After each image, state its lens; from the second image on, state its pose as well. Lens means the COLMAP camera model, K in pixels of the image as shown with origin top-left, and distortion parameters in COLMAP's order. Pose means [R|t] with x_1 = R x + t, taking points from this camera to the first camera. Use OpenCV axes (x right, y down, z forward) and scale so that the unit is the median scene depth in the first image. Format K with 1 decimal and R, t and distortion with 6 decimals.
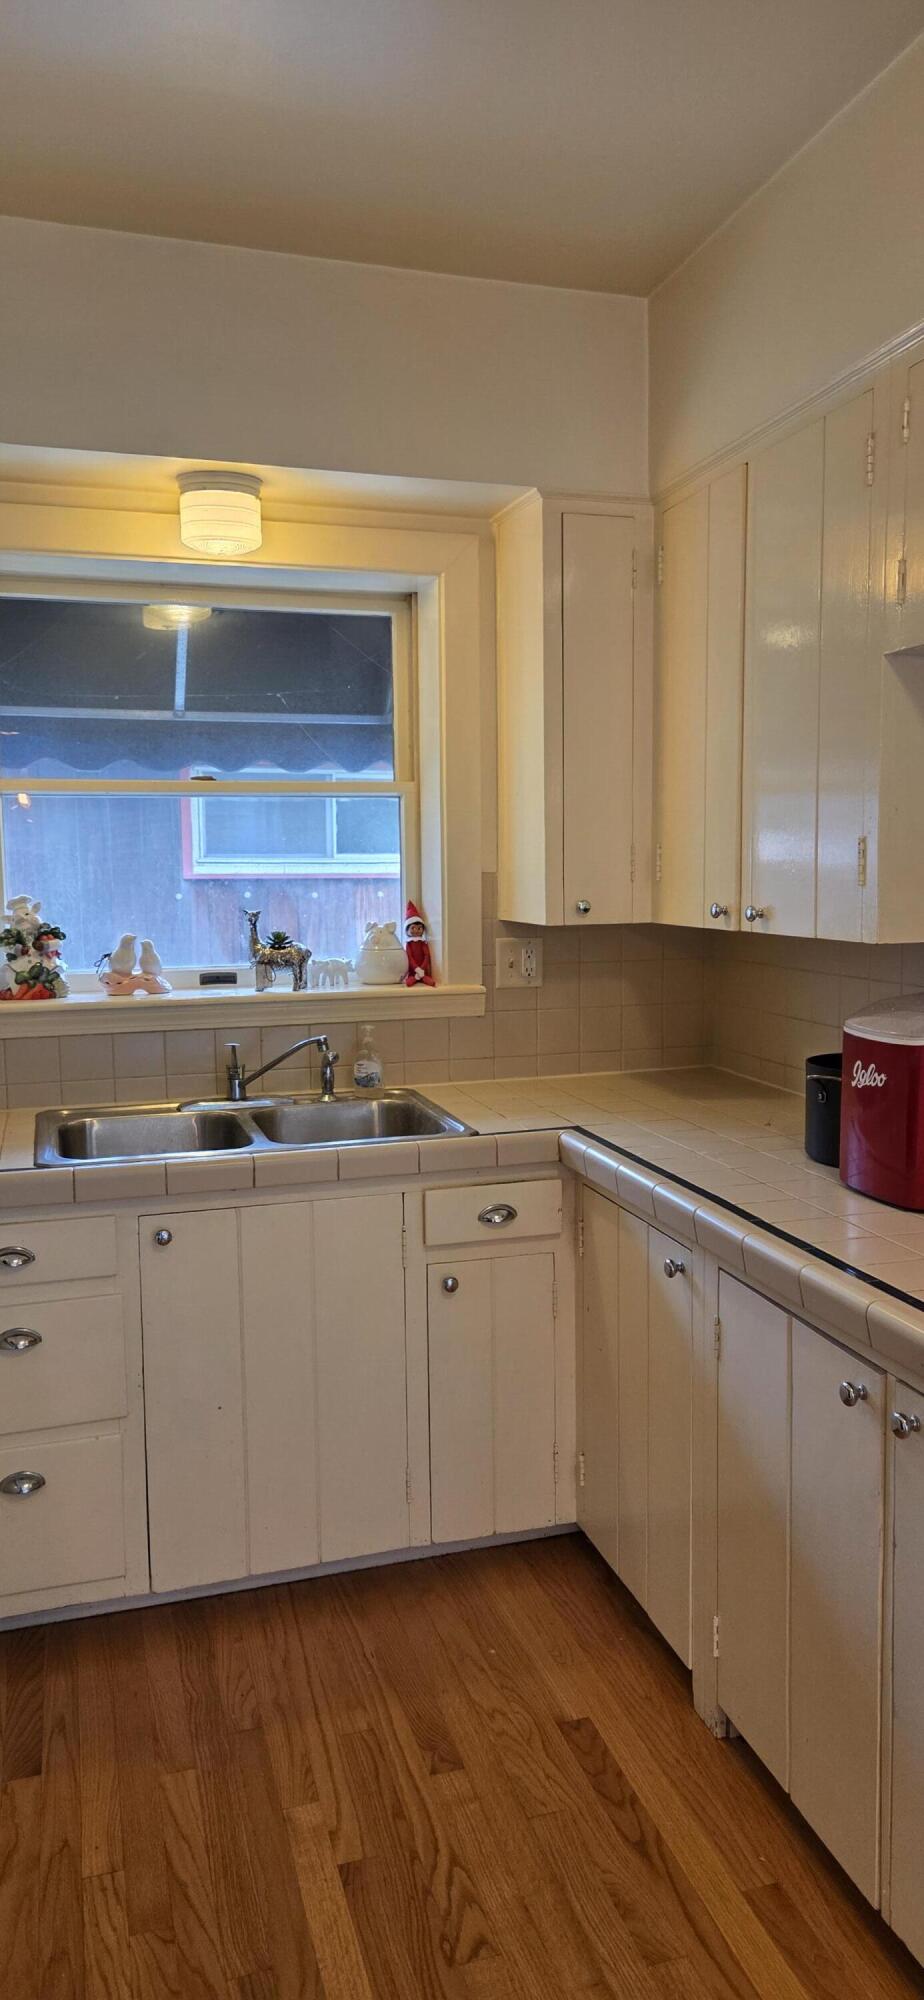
lens RADIAL K [[1344.3, 0, 493.1], [0, 1344.3, 1020.3], [0, 0, 1]] dist [0.066304, -0.055718]
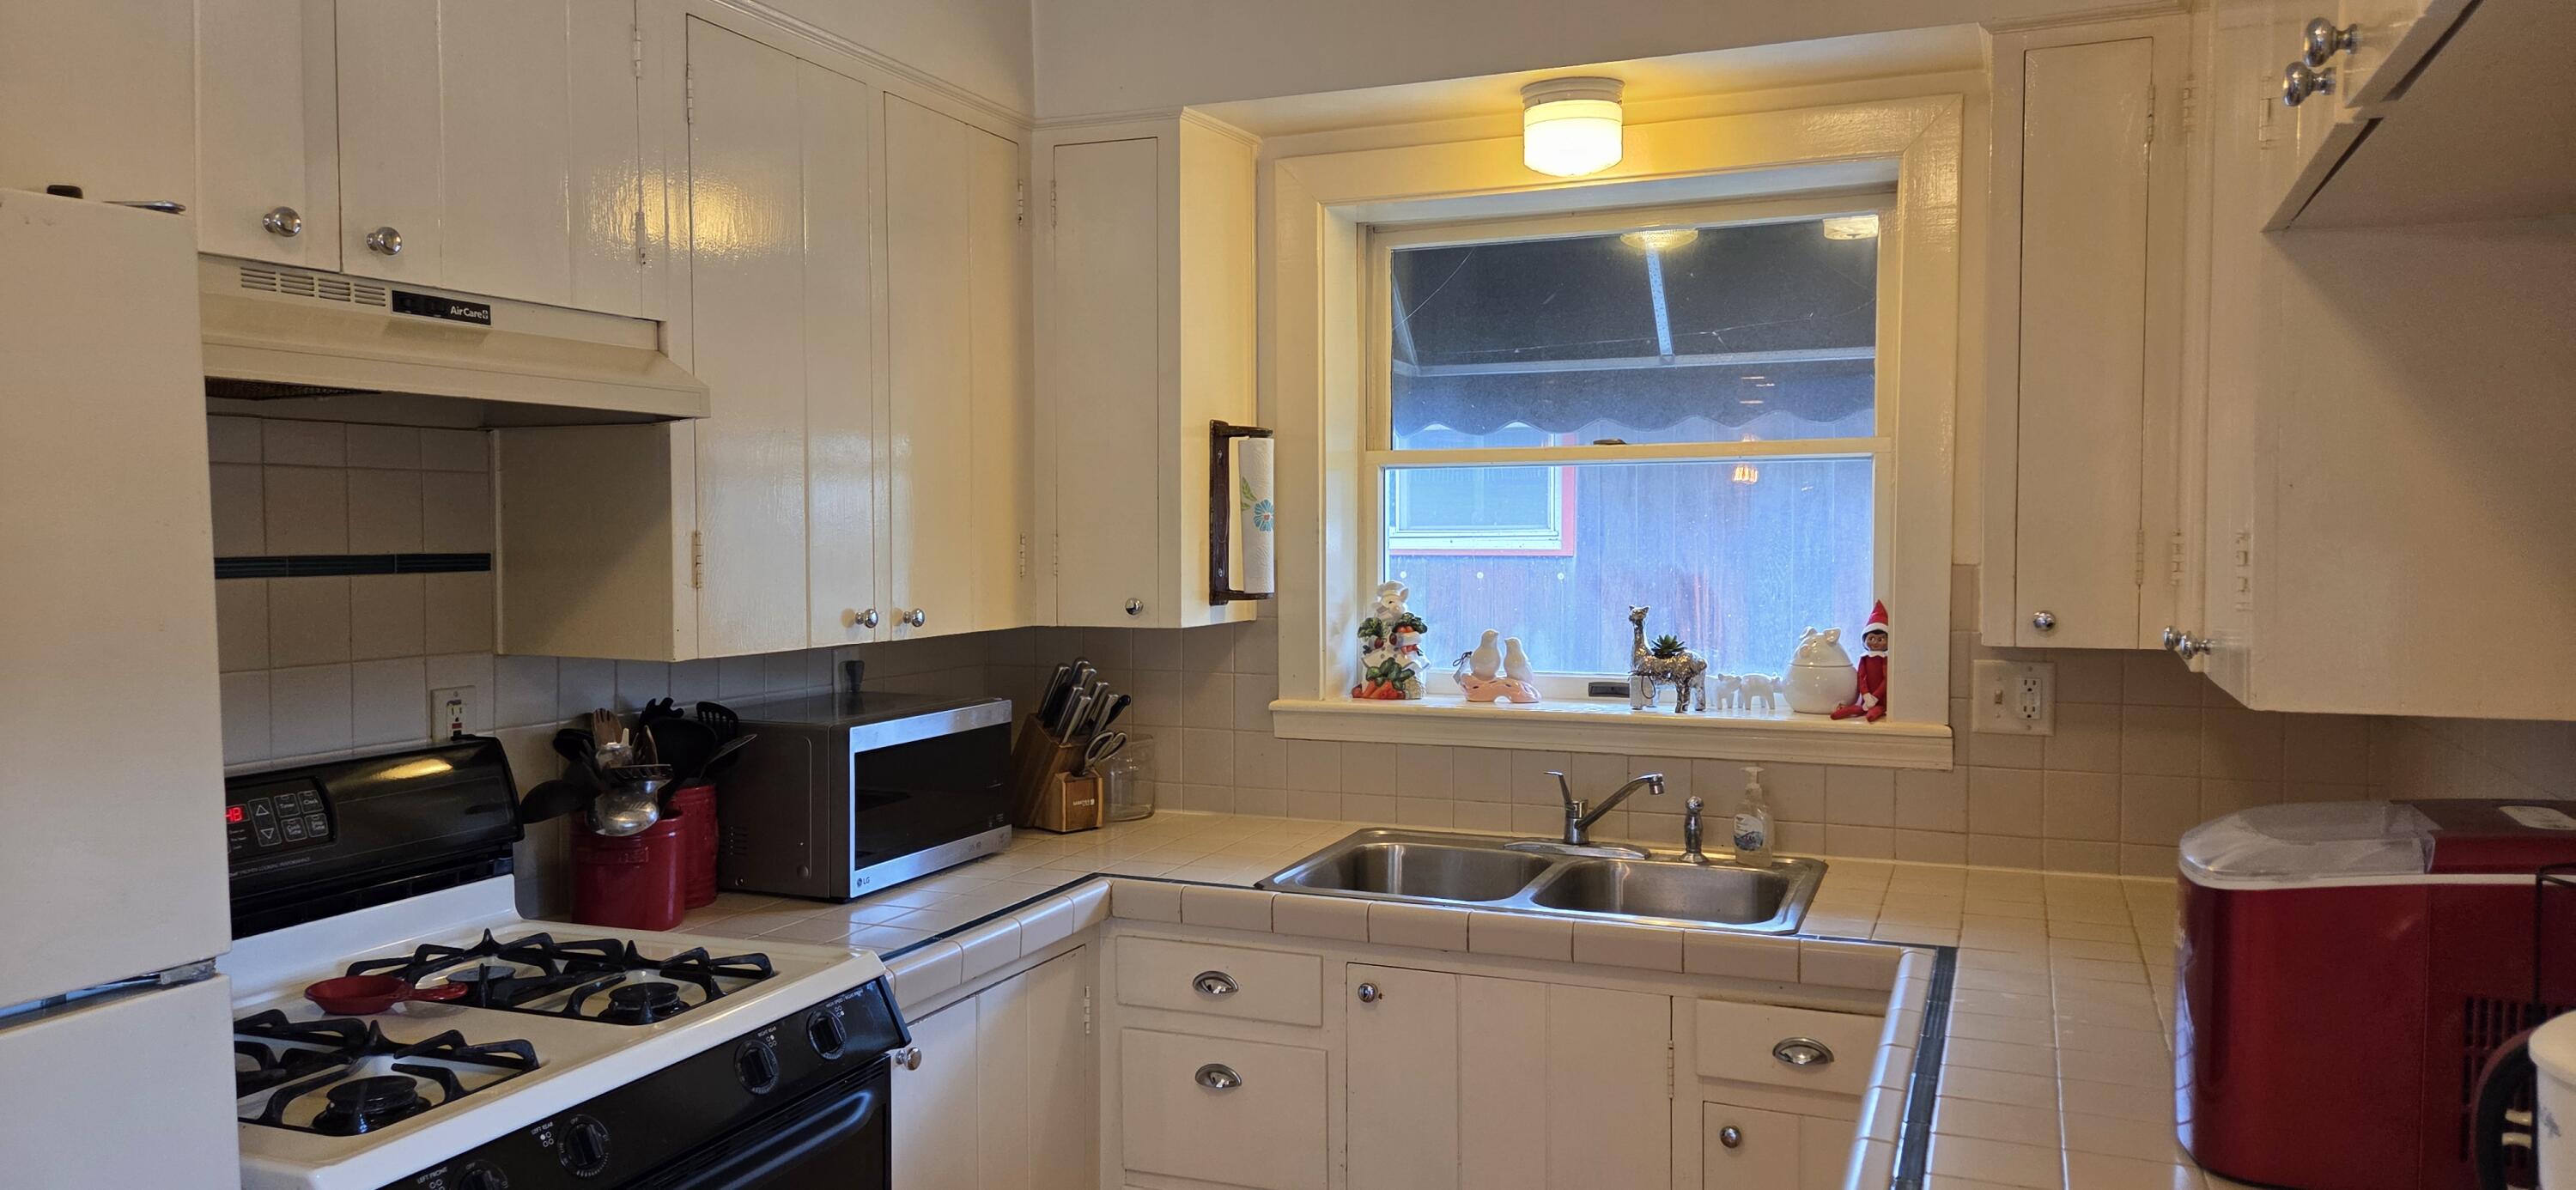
lens RADIAL K [[1731.3, 0, 1288.2], [0, 1731.3, 595.1], [0, 0, 1]] dist [0.066304, -0.055718]
pose [[0.762773, 0.032793, -0.645834, 0.336375], [-0.080494, 0.995761, -0.044508, -0.027850], [0.641637, 0.085935, 0.762179, 0.099258]]
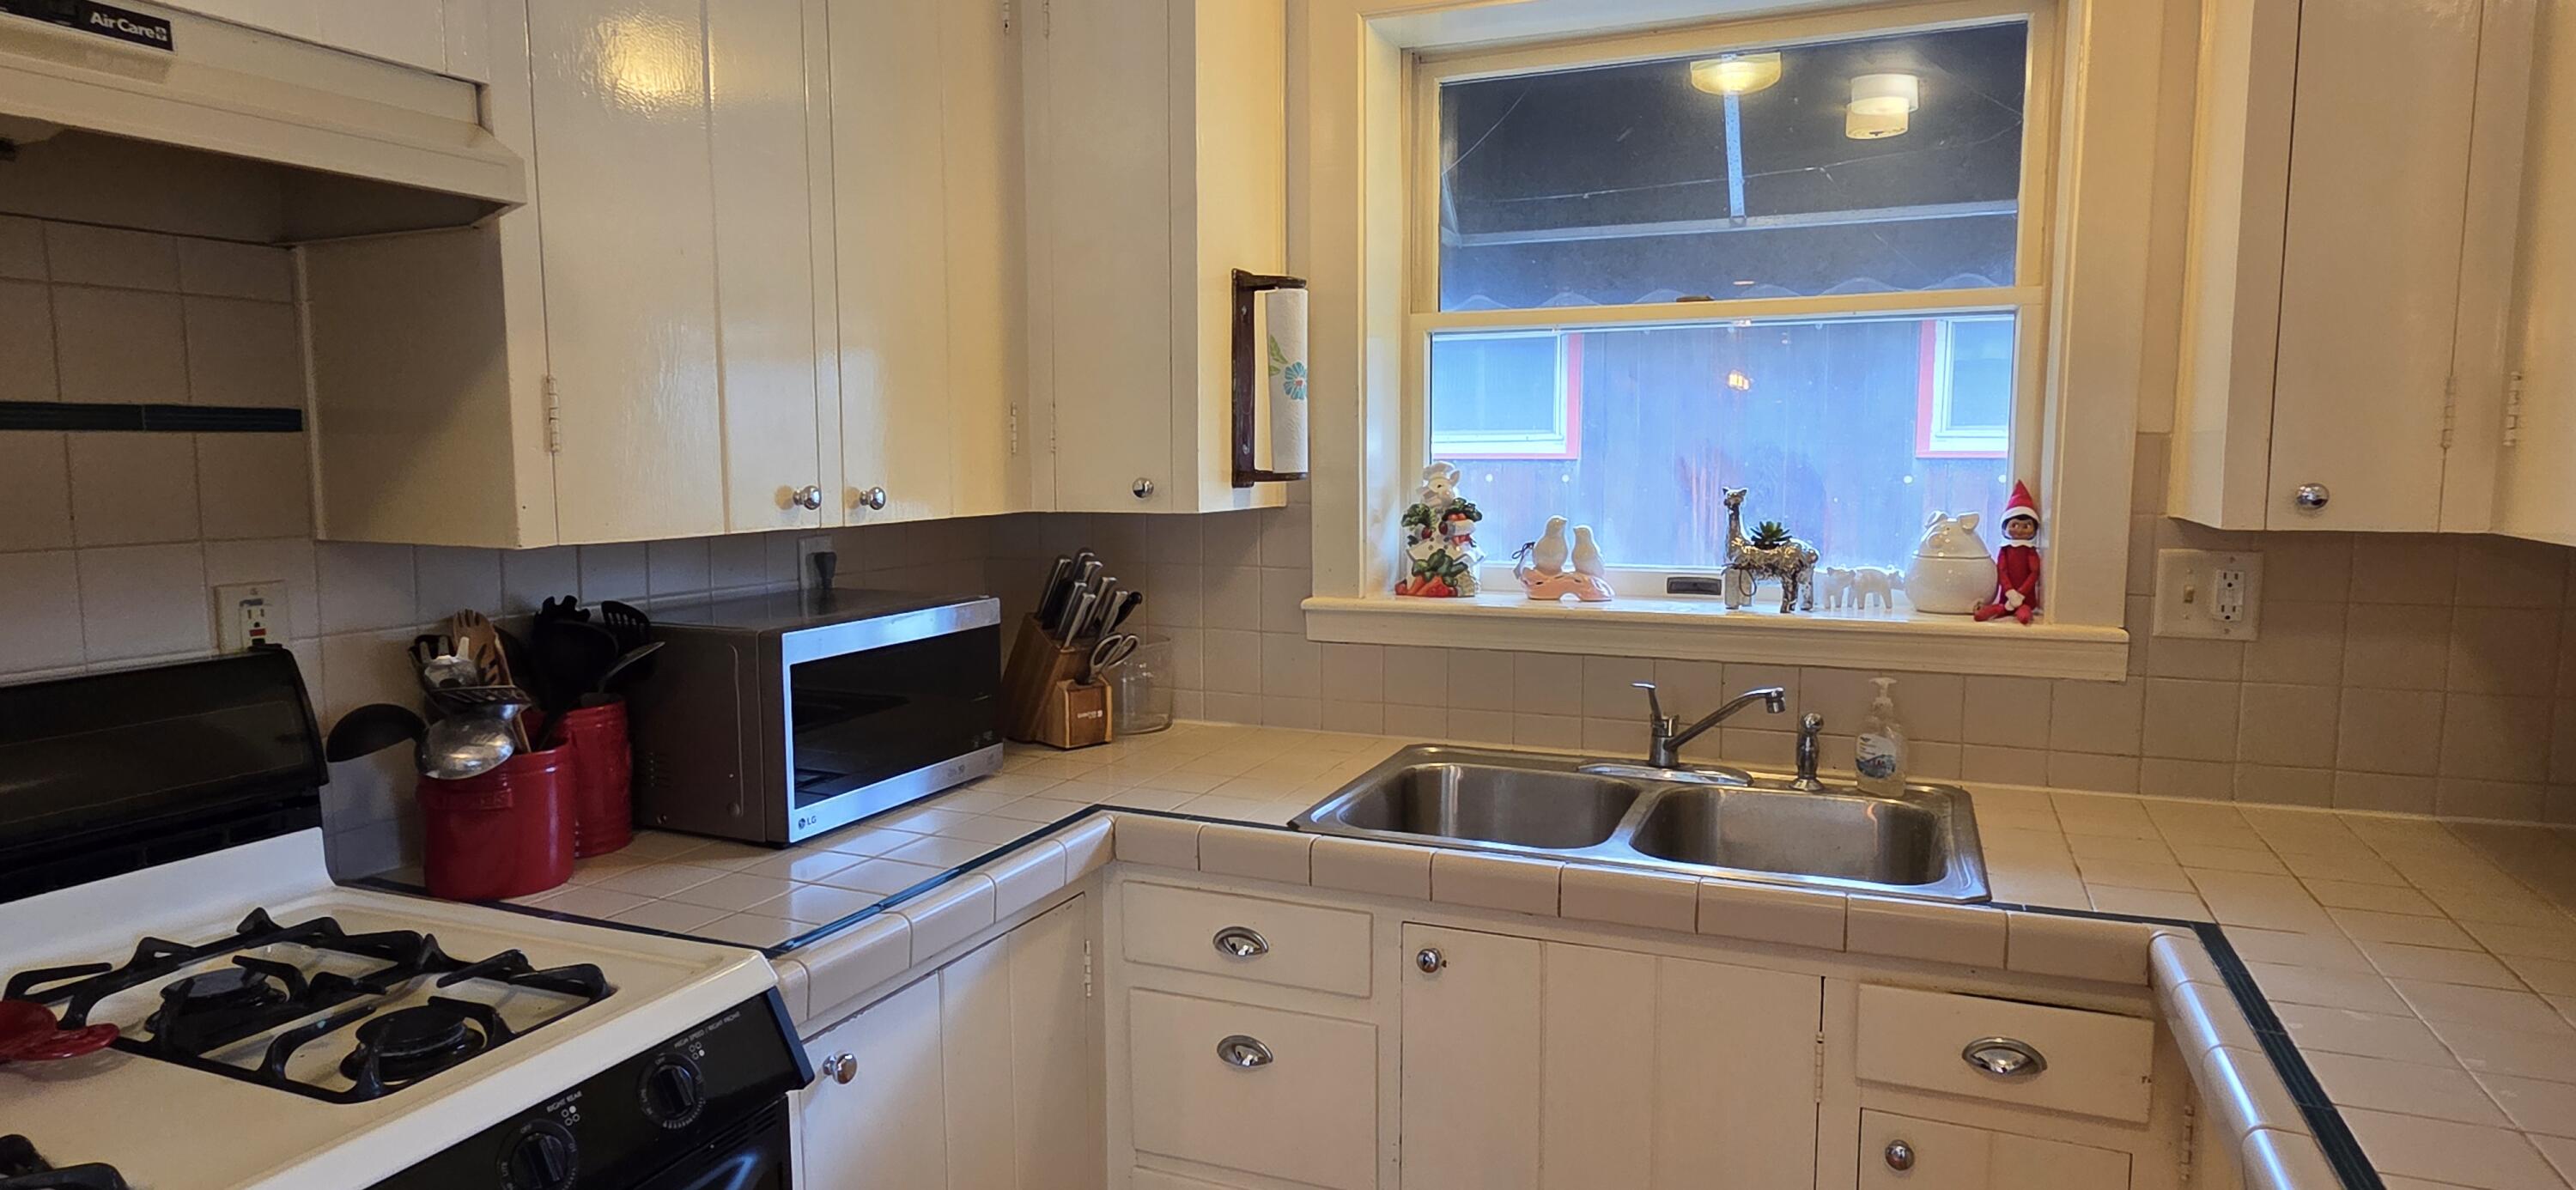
lens RADIAL K [[1439.8, 0, 1282.8], [0, 1439.8, 603.3], [0, 0, 1]] dist [-0.001684, 0.003717]
pose [[0.753821, 0.076603, -0.652600, 0.131474], [-0.080262, 0.996479, 0.024257, -0.024902], [0.652160, 0.034093, 0.757314, 0.325142]]
